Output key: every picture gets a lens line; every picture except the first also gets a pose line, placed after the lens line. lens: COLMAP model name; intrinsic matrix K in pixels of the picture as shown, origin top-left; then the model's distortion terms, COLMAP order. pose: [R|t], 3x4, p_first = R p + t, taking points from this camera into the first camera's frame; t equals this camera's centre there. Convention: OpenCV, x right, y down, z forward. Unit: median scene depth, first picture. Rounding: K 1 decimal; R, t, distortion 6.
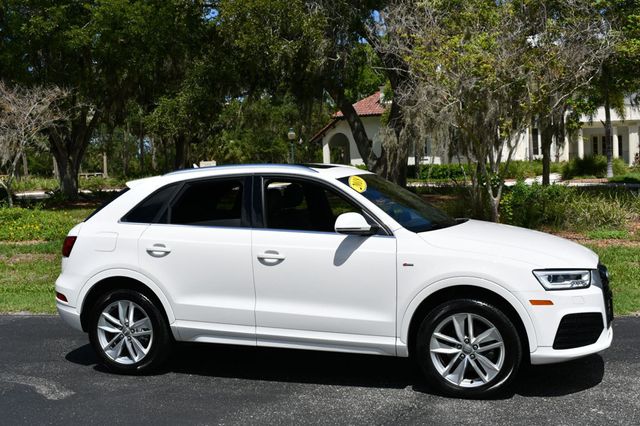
lens RADIAL K [[787.8, 0, 310.4], [0, 787.8, 225.7], [0, 0, 1]] dist [-0.035364, 0.000000]
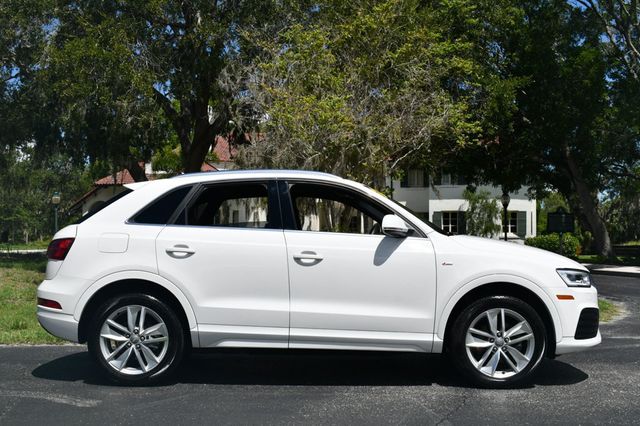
lens RADIAL K [[787.8, 0, 308.5], [0, 787.8, 218.6], [0, 0, 1]] dist [-0.035364, 0.000000]
pose [[0.948185, 0.043120, 0.314779, -0.364298], [-0.009286, 0.994085, -0.108204, 0.098297], [-0.317583, 0.099674, 0.942977, 0.043403]]
